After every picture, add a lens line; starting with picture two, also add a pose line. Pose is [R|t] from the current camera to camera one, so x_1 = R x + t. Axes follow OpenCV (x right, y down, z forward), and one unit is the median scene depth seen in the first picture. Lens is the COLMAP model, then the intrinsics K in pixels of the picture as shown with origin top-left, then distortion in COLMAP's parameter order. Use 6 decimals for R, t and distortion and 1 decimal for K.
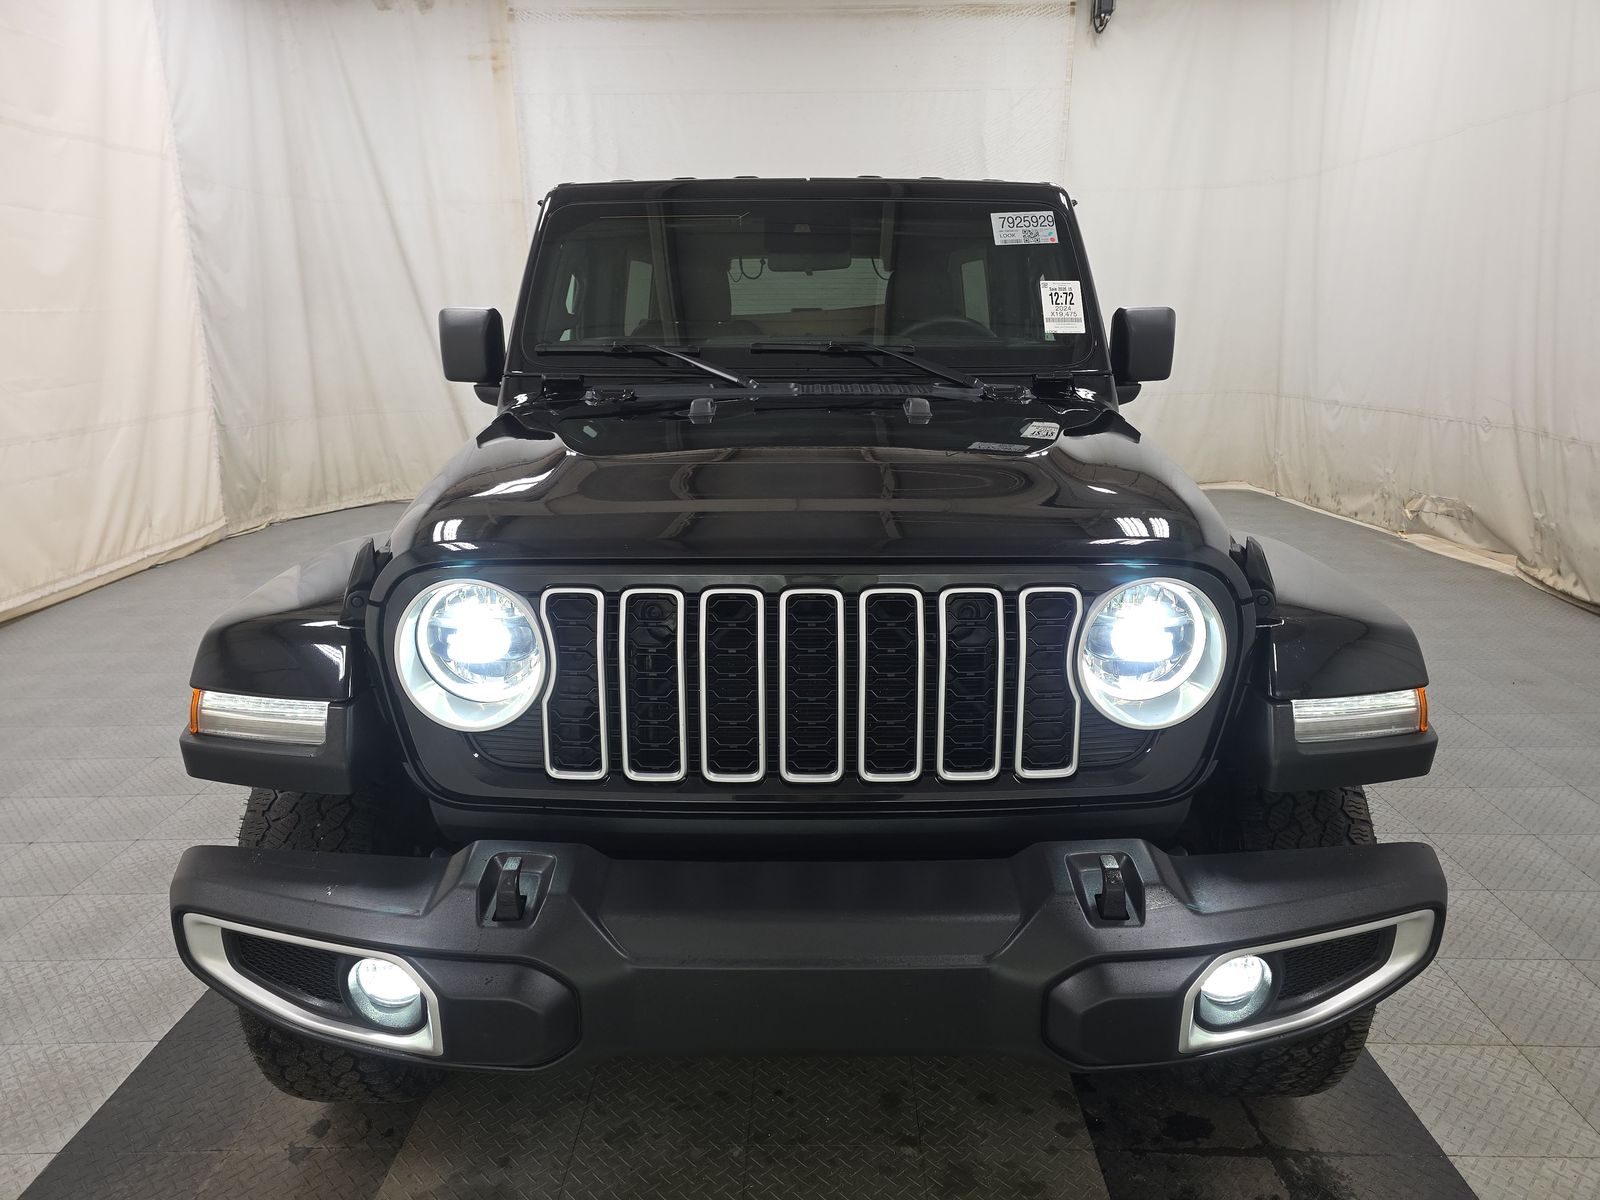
lens RADIAL K [[1120.4, 0, 800.0], [0, 1120.4, 600.0], [0, 0, 1]] dist [-0.009365, -0.005629]
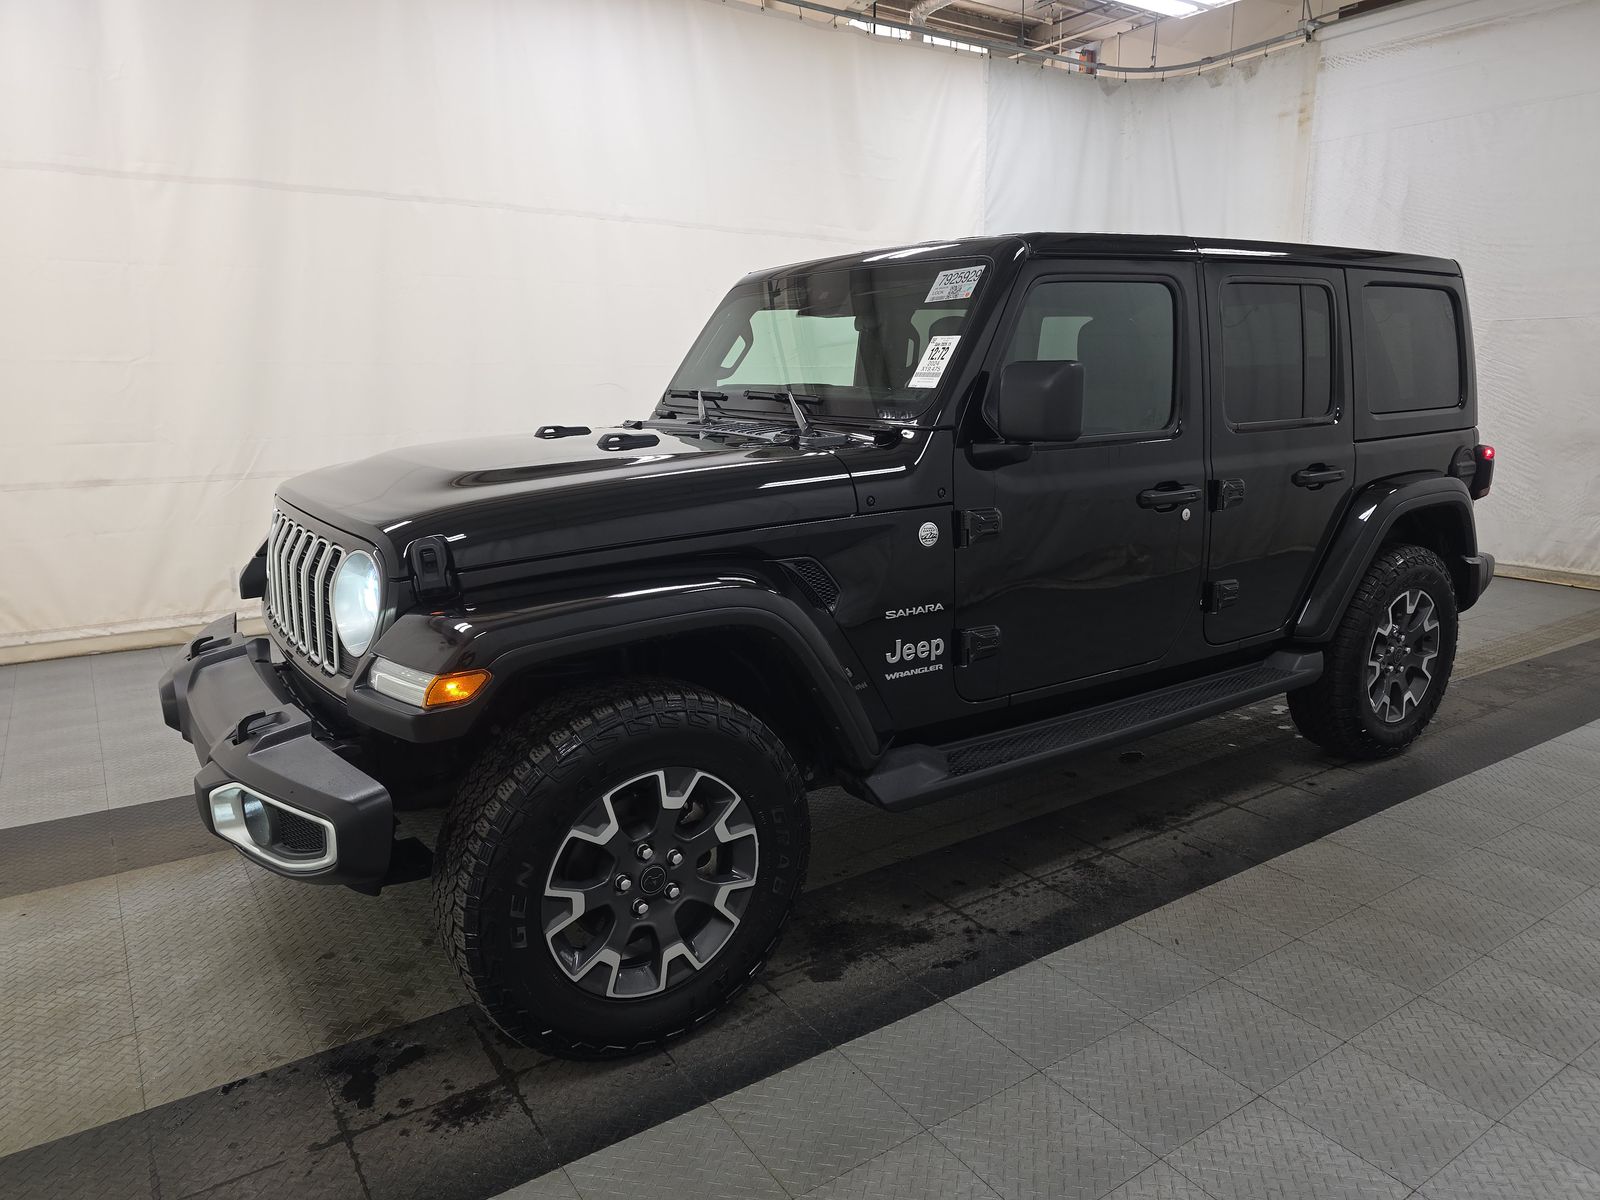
lens RADIAL K [[1120.4, 0, 800.0], [0, 1120.4, 600.0], [0, 0, 1]] dist [-0.009365, -0.005629]
pose [[0.548959, 0.161504, -0.820098, 0.368300], [-0.196608, 0.978576, 0.061107, -0.032479], [0.812397, 0.127692, 0.568952, 0.128438]]
